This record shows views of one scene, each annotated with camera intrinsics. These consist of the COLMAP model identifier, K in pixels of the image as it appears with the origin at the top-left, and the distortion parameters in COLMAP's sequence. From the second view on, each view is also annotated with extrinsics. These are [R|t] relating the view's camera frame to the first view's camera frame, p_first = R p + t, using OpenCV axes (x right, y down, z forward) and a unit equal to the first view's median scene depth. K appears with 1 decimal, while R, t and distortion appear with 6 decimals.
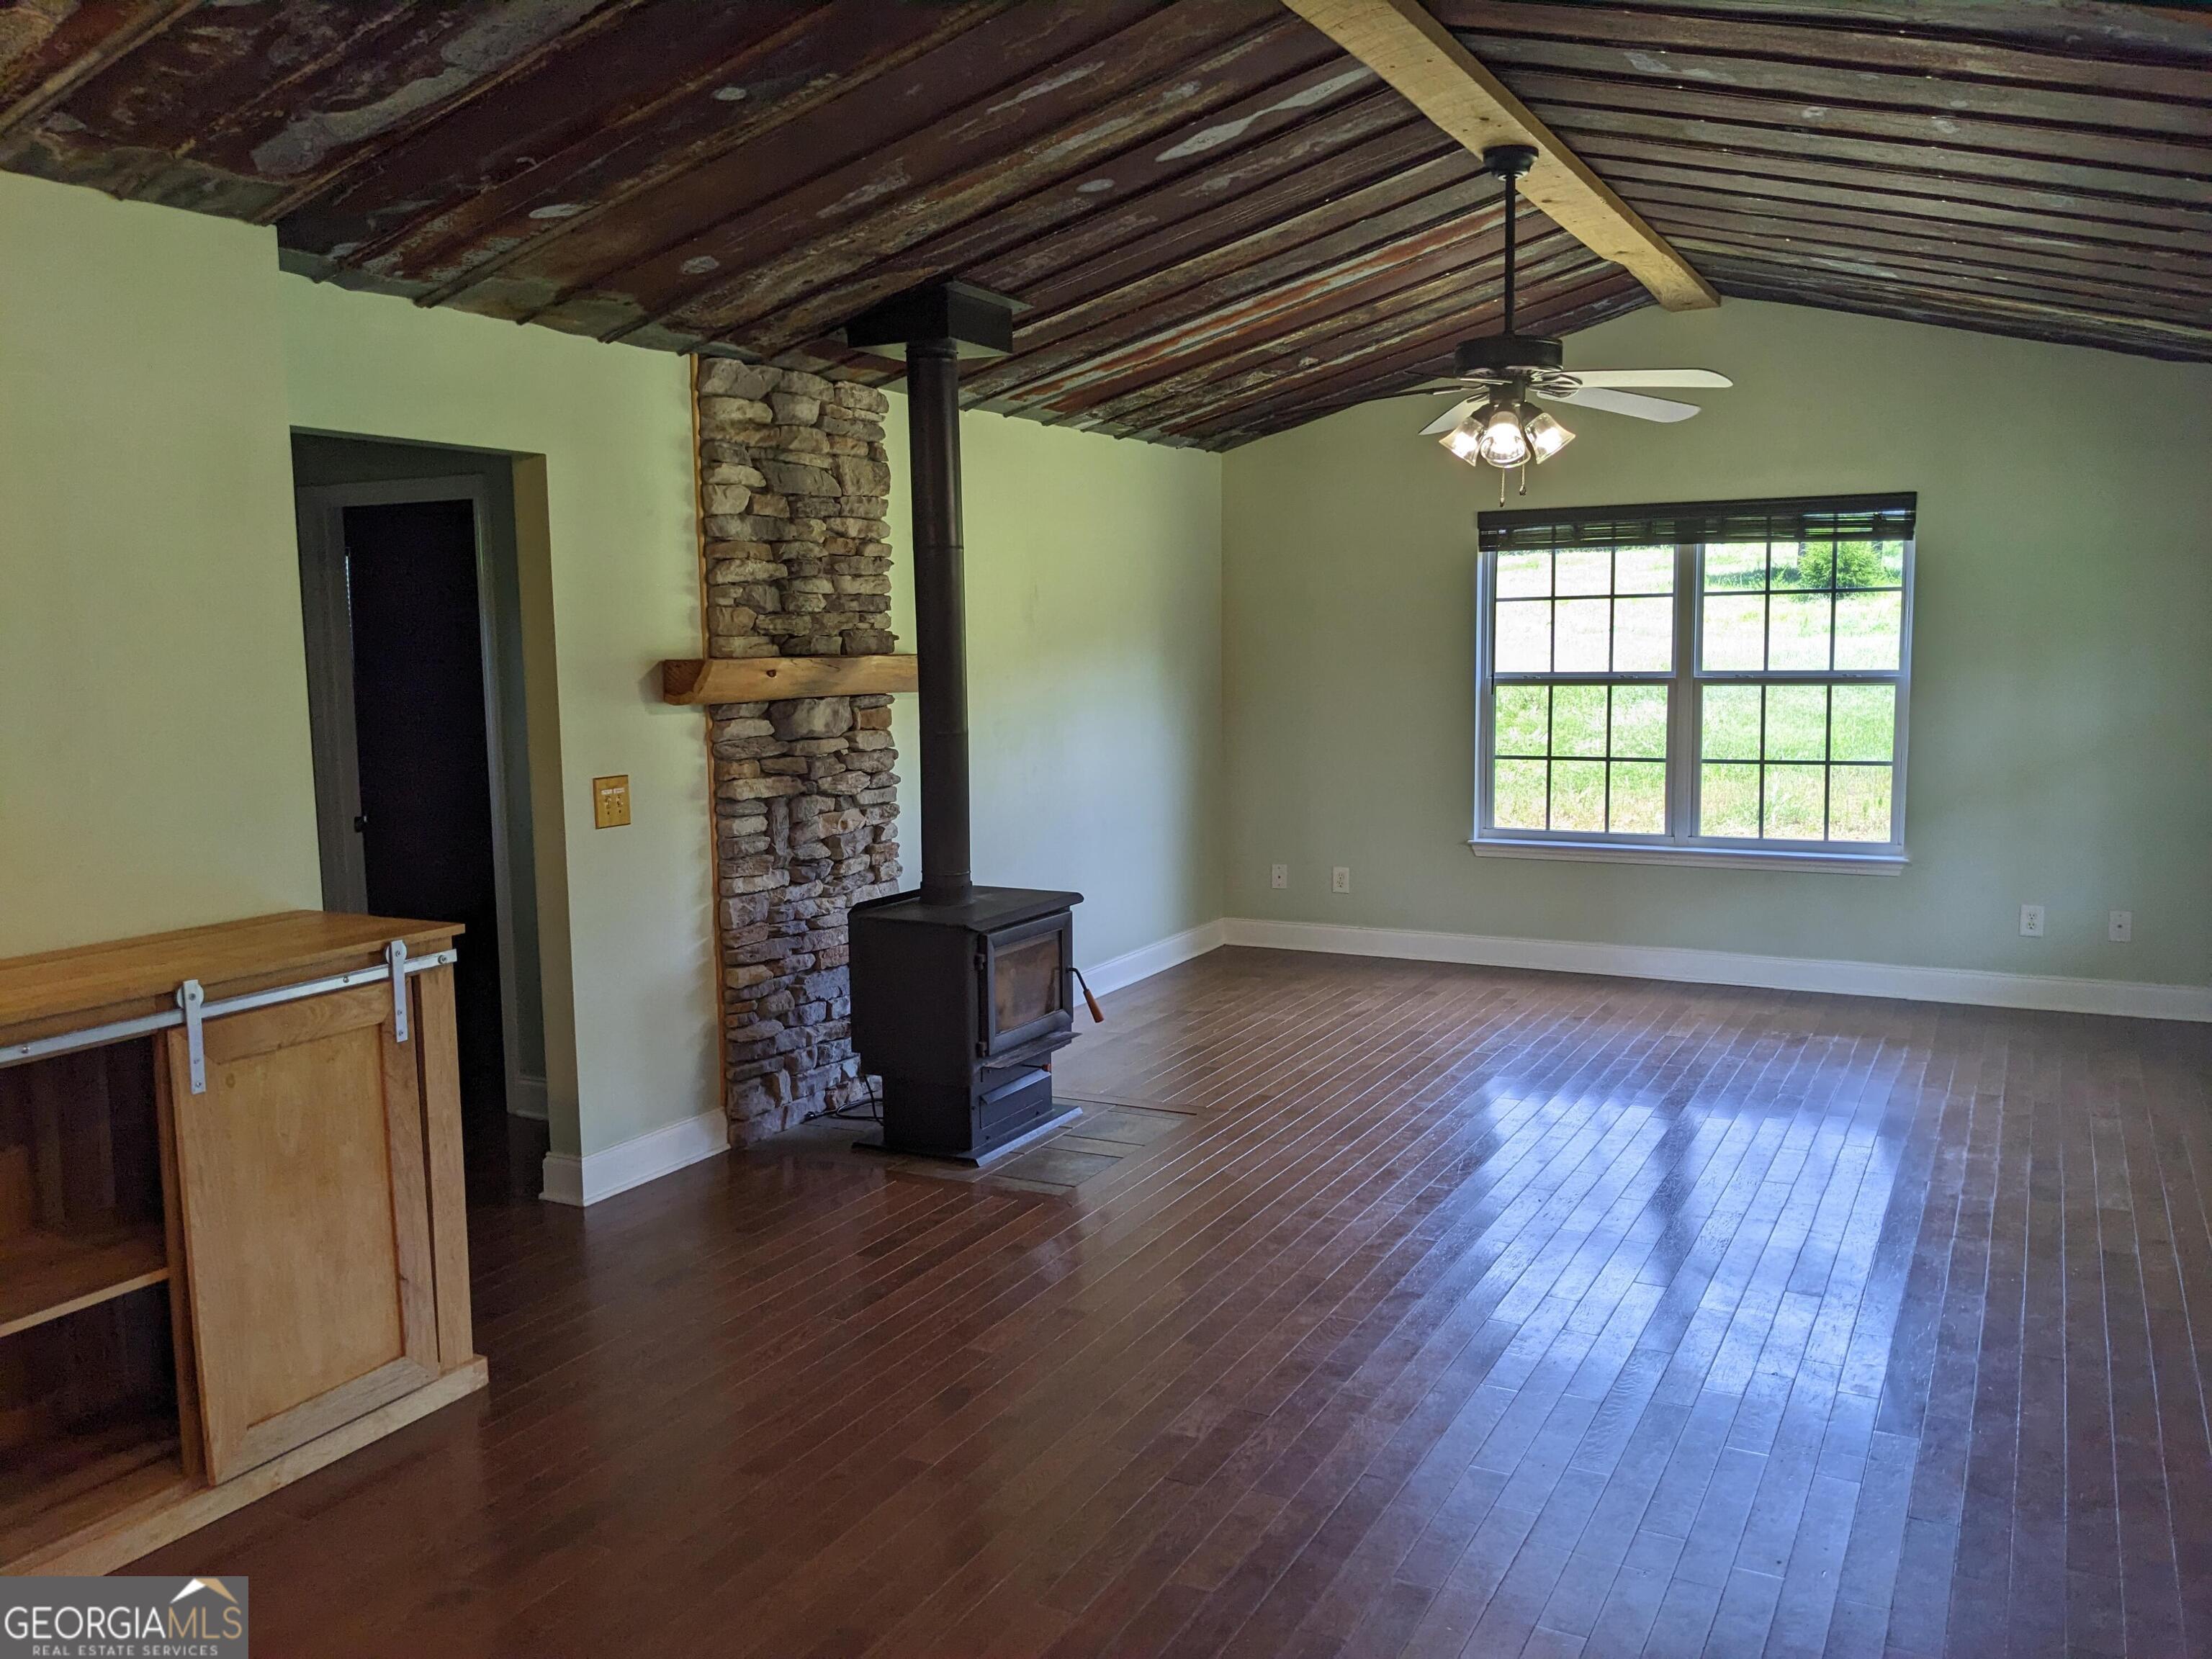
lens RADIAL K [[1773.6, 0, 1117.4], [0, 1773.6, 829.2], [0, 0, 1]] dist [0.099054, -0.149303]
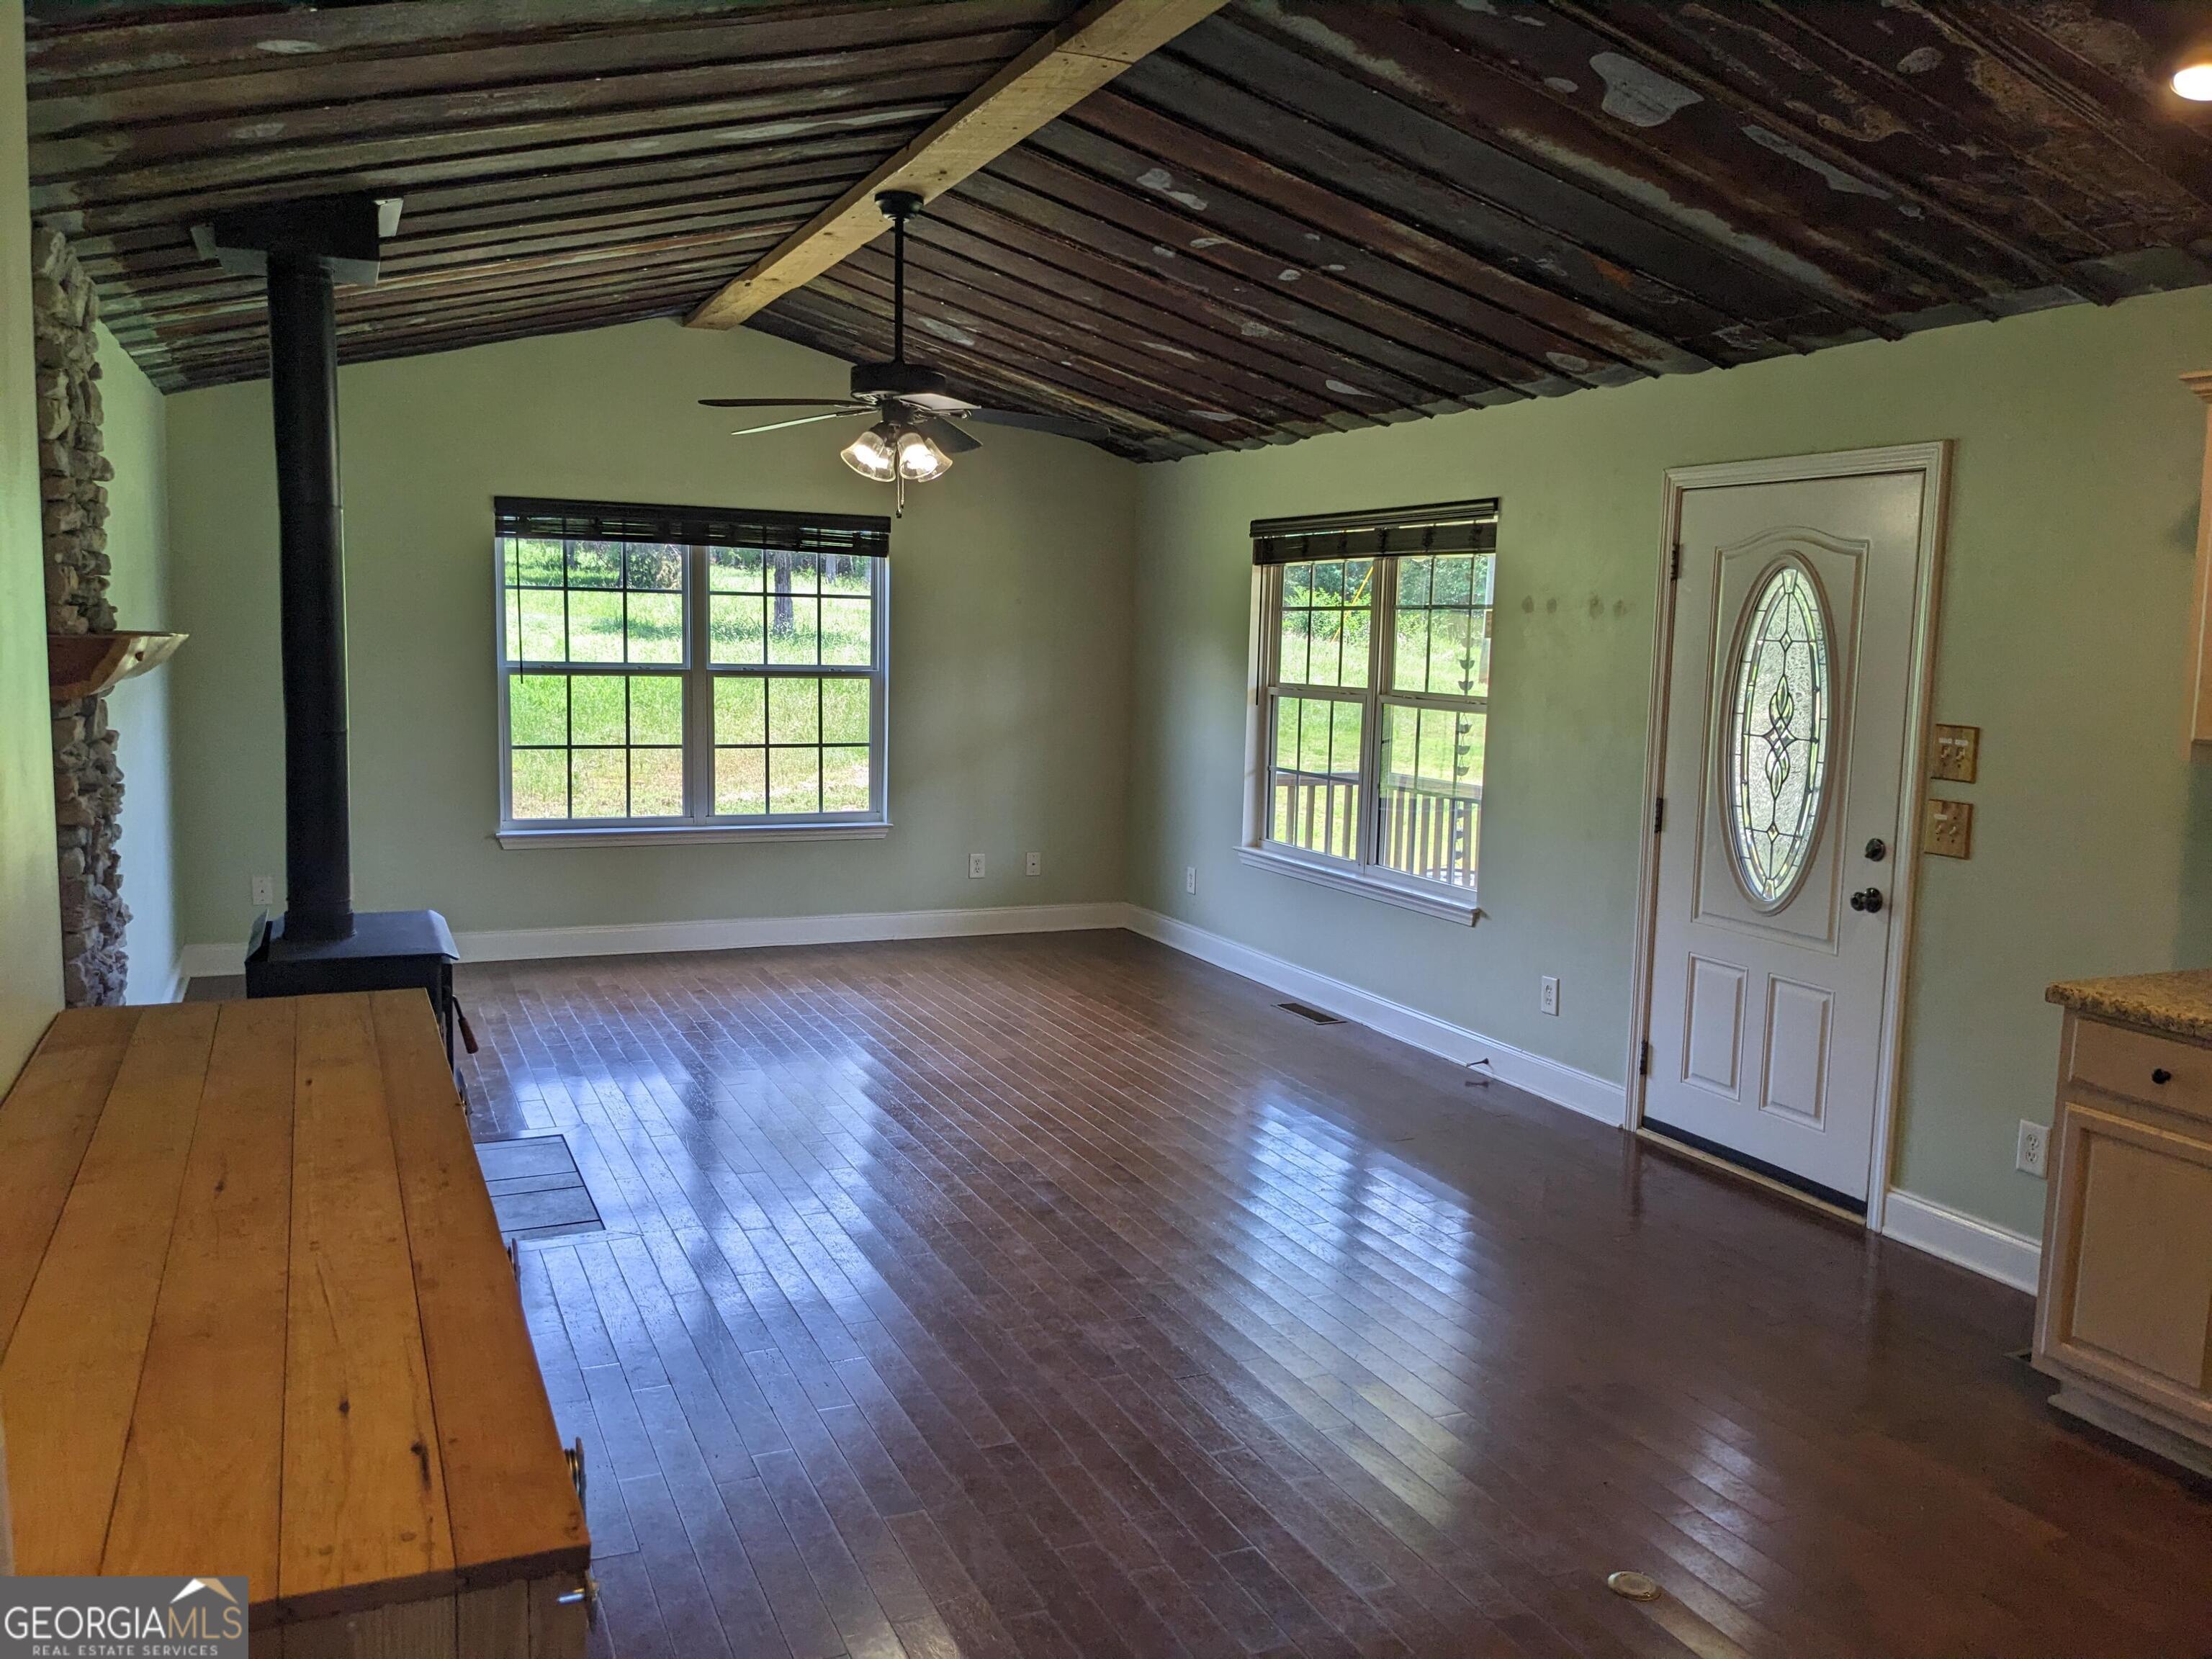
lens RADIAL K [[1773.6, 0, 1117.4], [0, 1773.6, 829.2], [0, 0, 1]] dist [0.099054, -0.149303]
pose [[0.626288, -0.064155, 0.776947, -0.361720], [0.056812, 0.997714, 0.036590, -0.013238], [-0.777519, 0.021224, 0.628501, 0.126925]]
